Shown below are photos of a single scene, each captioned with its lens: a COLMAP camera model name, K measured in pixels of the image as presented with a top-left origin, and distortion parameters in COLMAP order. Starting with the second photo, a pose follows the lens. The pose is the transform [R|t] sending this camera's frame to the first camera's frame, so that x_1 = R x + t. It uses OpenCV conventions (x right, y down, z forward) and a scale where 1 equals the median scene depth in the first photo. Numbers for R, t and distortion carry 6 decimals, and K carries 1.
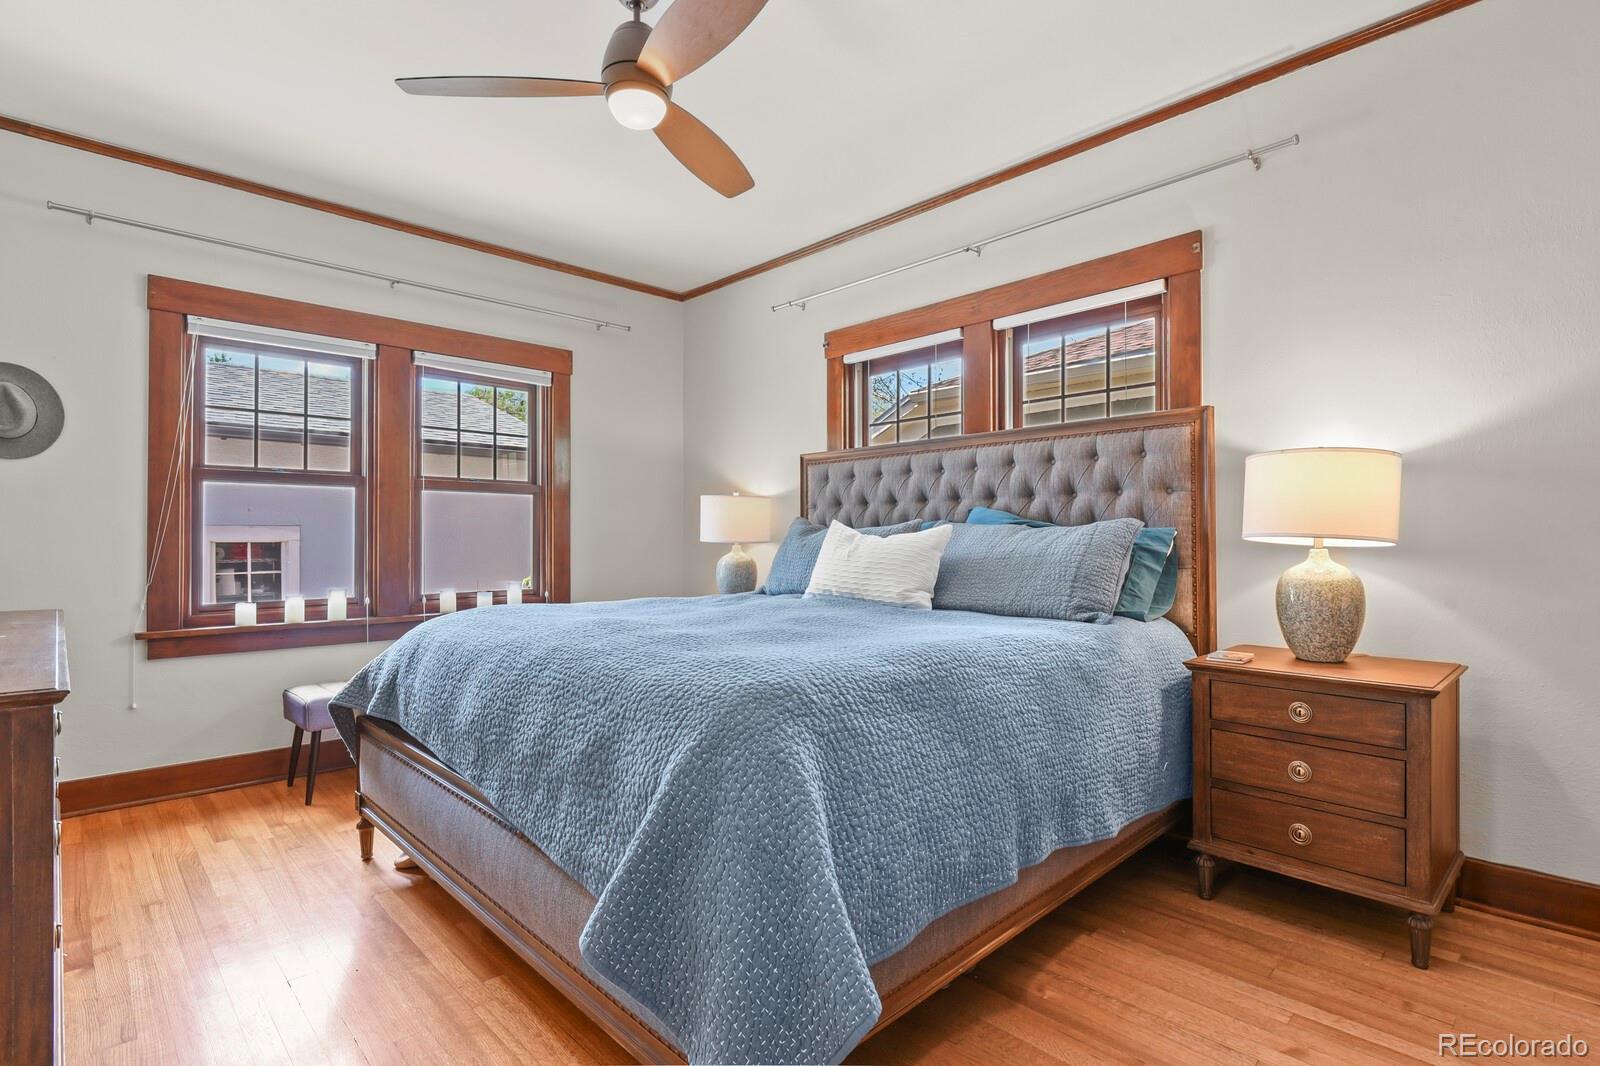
lens RADIAL K [[774.2, 0, 802.7], [0, 774.2, 534.5], [0, 0, 1]] dist [-0.008294, -0.003217]
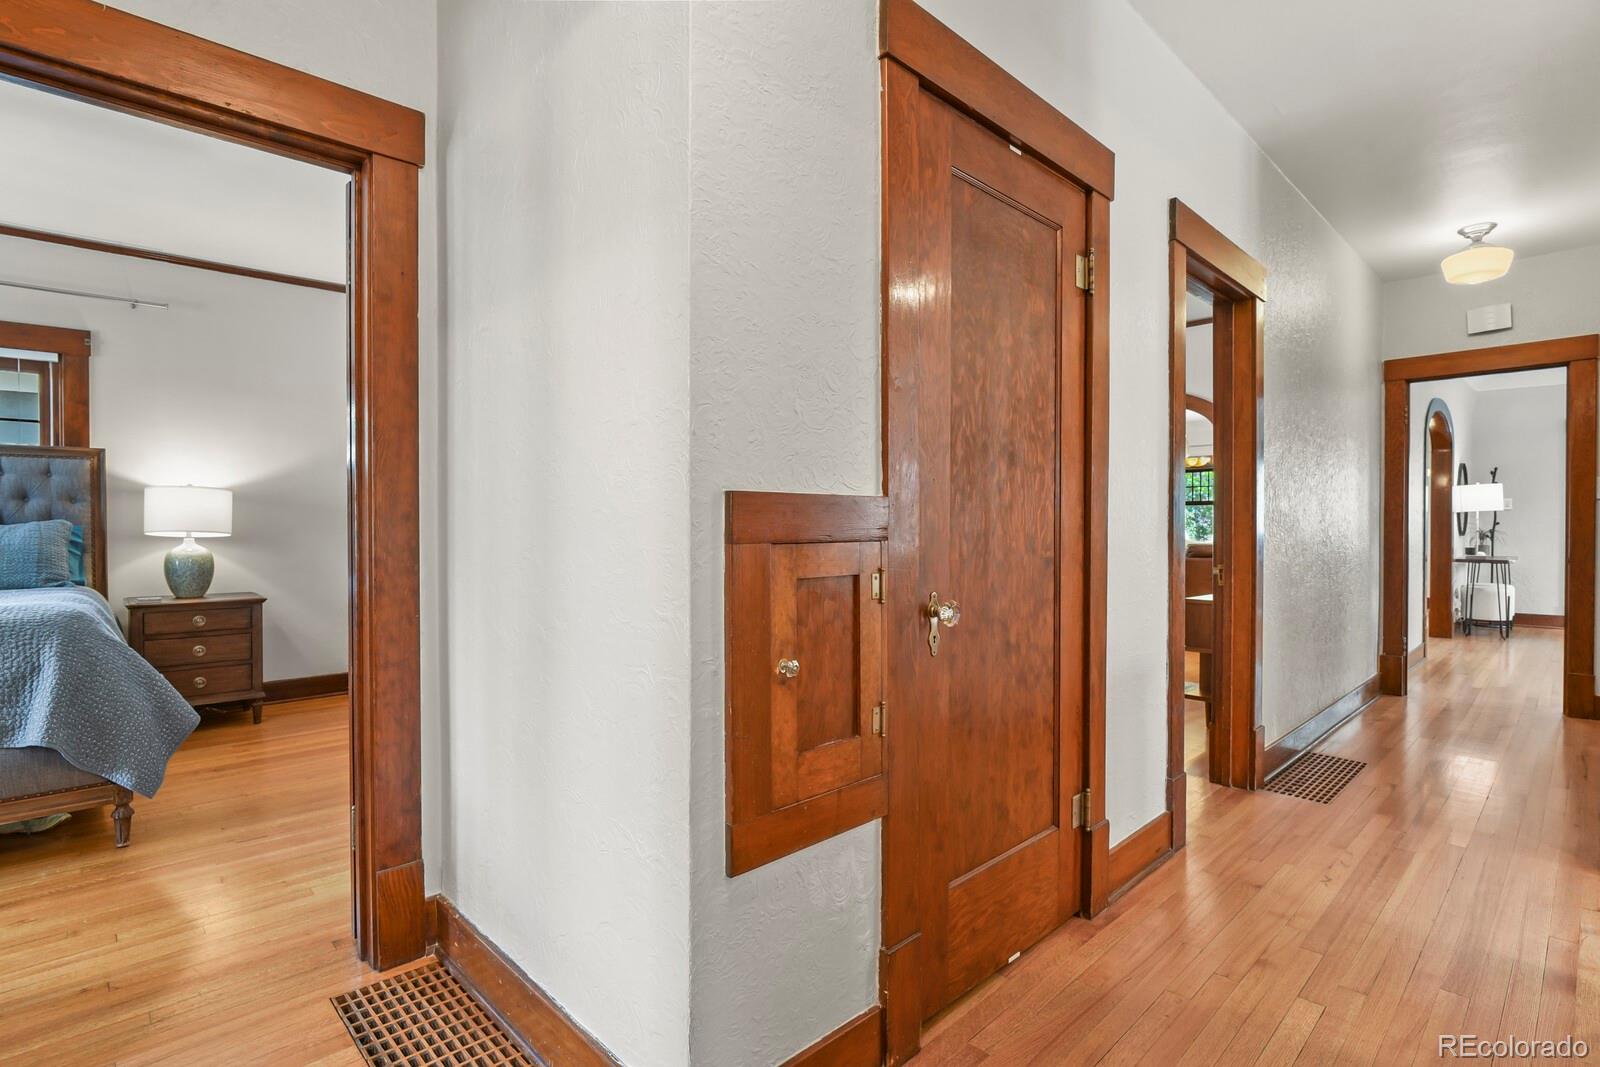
lens RADIAL K [[774.2, 0, 801.5], [0, 774.2, 537.1], [0, 0, 1]] dist [-0.008294, -0.003217]
pose [[-0.001020, -0.009126, 0.999958, -1.137159], [-0.006368, 0.999938, 0.009119, -0.010544], [-0.999979, -0.006358, -0.001078, -0.465293]]
